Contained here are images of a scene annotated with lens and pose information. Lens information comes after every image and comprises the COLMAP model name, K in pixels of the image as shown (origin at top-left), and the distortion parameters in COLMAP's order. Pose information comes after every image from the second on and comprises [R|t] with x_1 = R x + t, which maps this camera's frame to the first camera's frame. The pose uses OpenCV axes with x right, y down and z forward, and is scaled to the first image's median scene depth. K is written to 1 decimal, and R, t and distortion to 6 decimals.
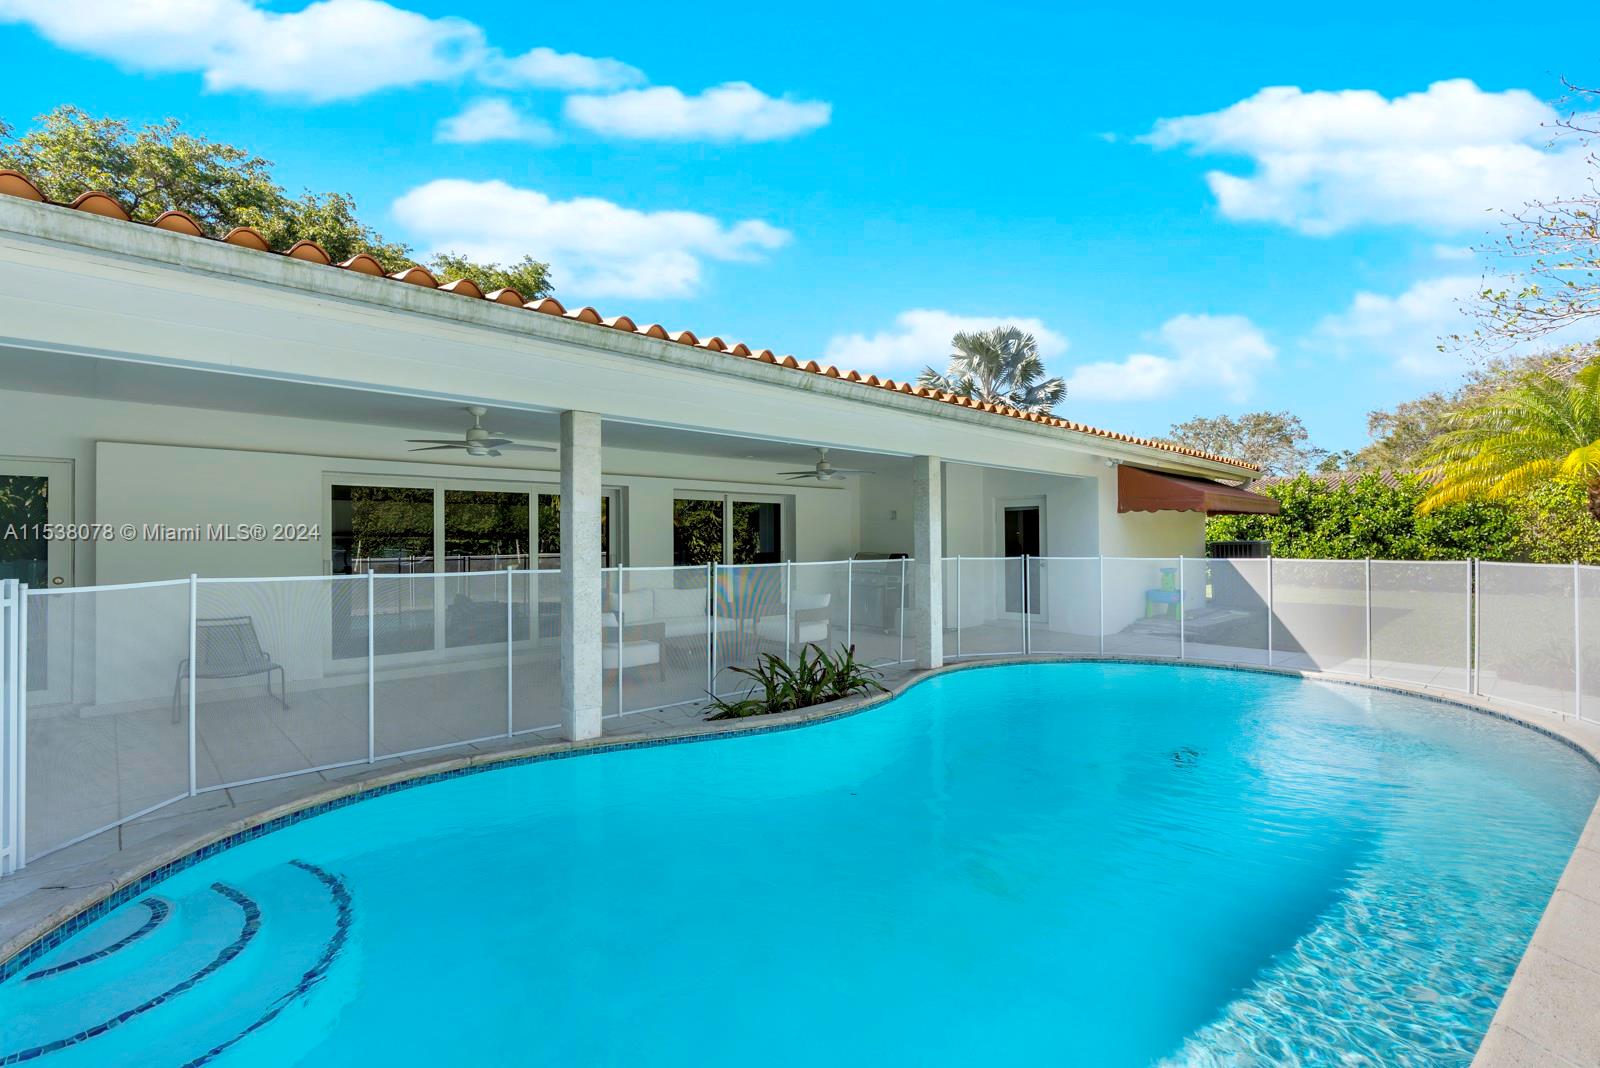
lens RADIAL K [[725.3, 0, 786.0], [0, 725.3, 539.2], [0, 0, 1]] dist [-0.005630, 0.002937]
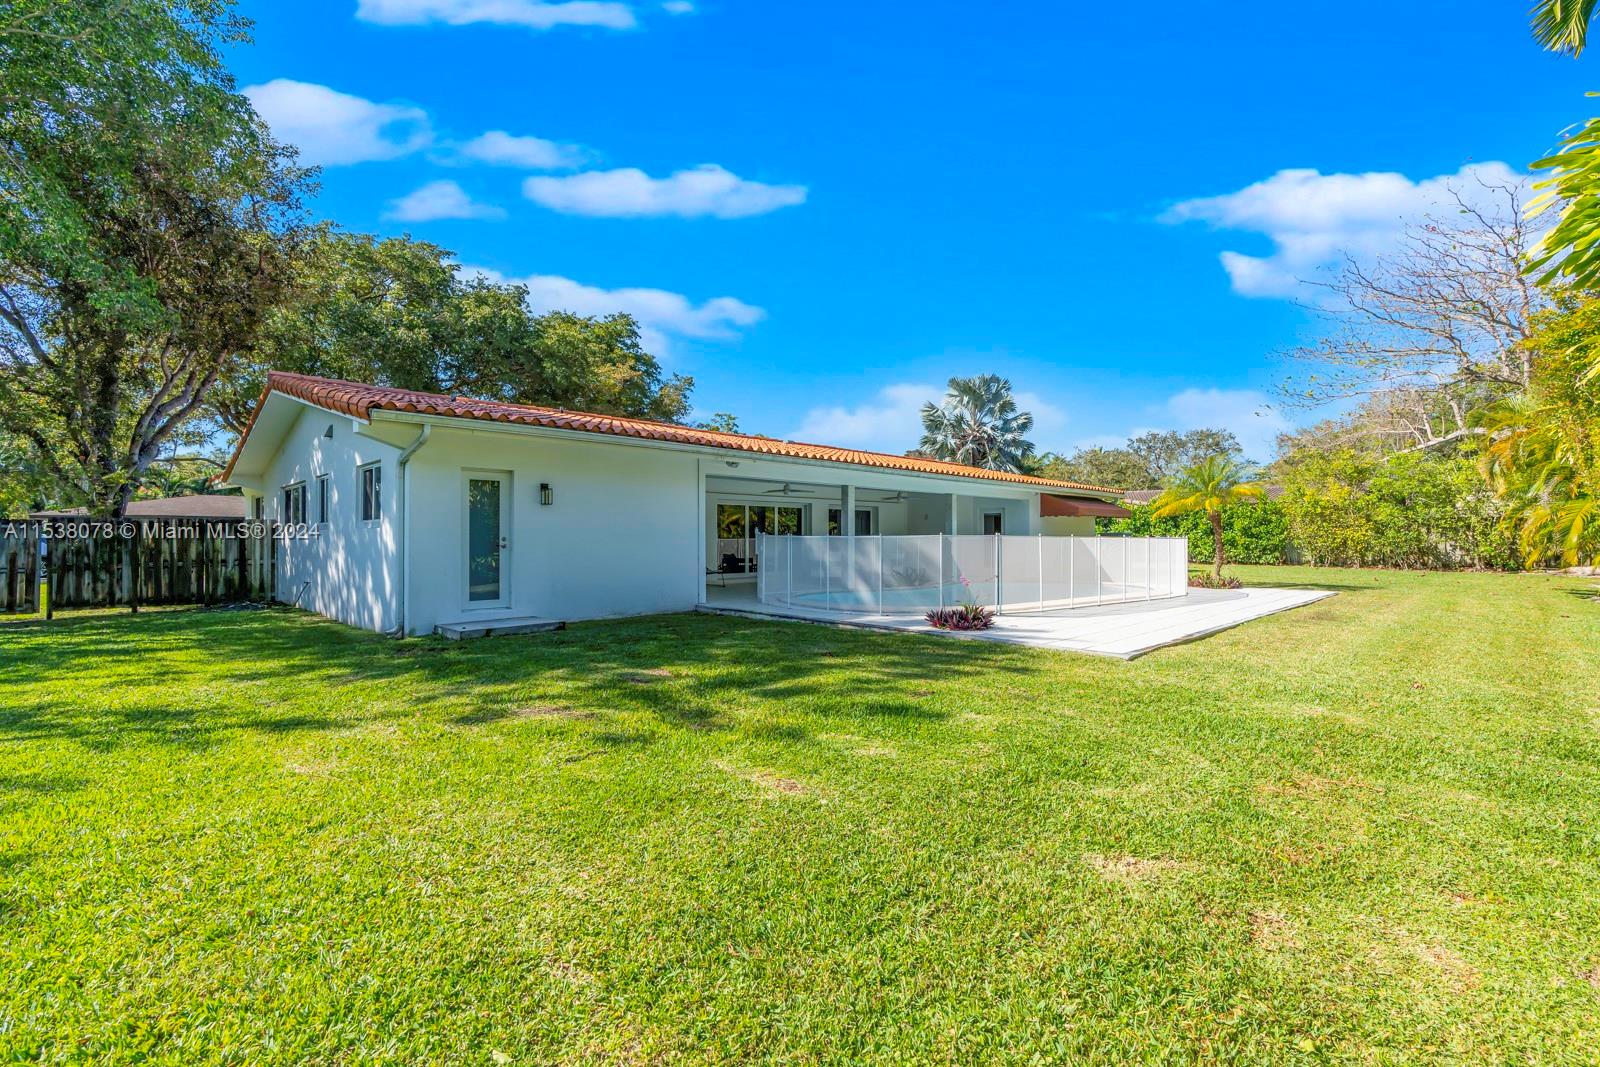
lens RADIAL K [[725.3, 0, 797.1], [0, 725.3, 532.2], [0, 0, 1]] dist [-0.005630, 0.002937]
pose [[0.999412, 0.005931, 0.033776, -0.093987], [-0.005724, 0.999964, -0.006210, 0.007869], [-0.033812, 0.006013, 0.999410, -0.329619]]
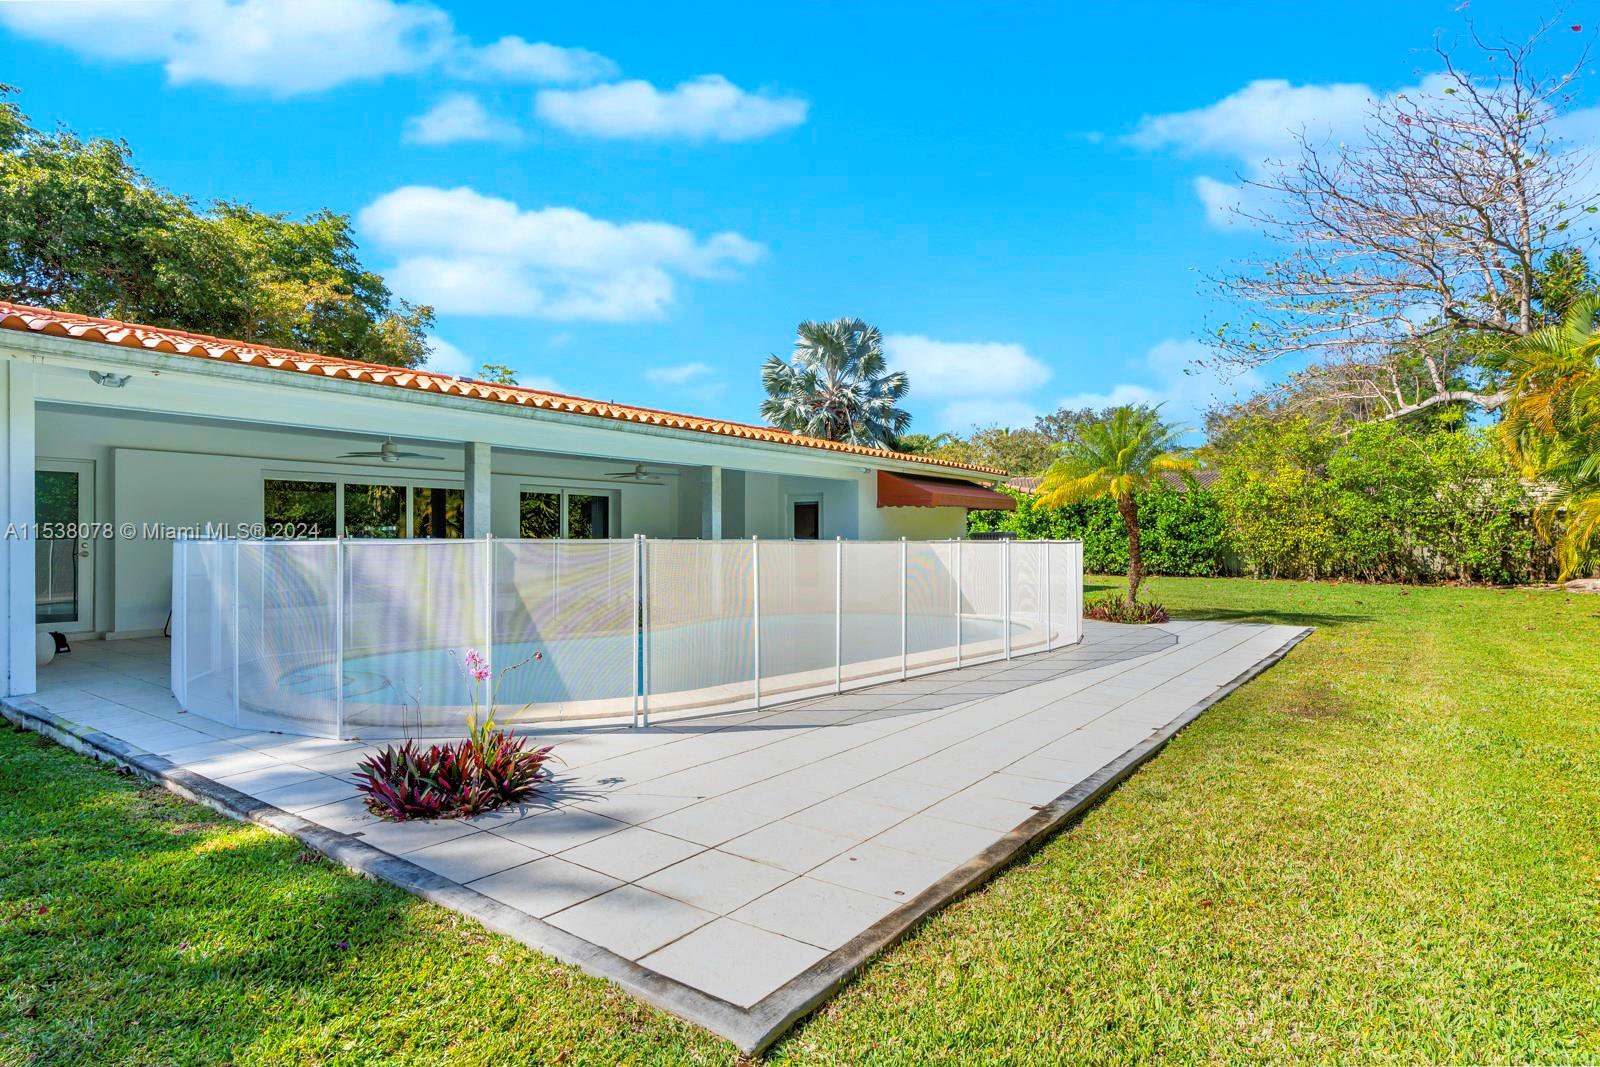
lens RADIAL K [[882.0, 0, 794.0], [0, 882.0, 527.5], [0, 0, 1]] dist [-0.004664, 0.002250]
pose [[0.982787, 0.007992, 0.184570, 0.008738], [-0.006071, 0.999921, -0.010975, 0.005836], [-0.184643, 0.009665, 0.982758, -0.172484]]
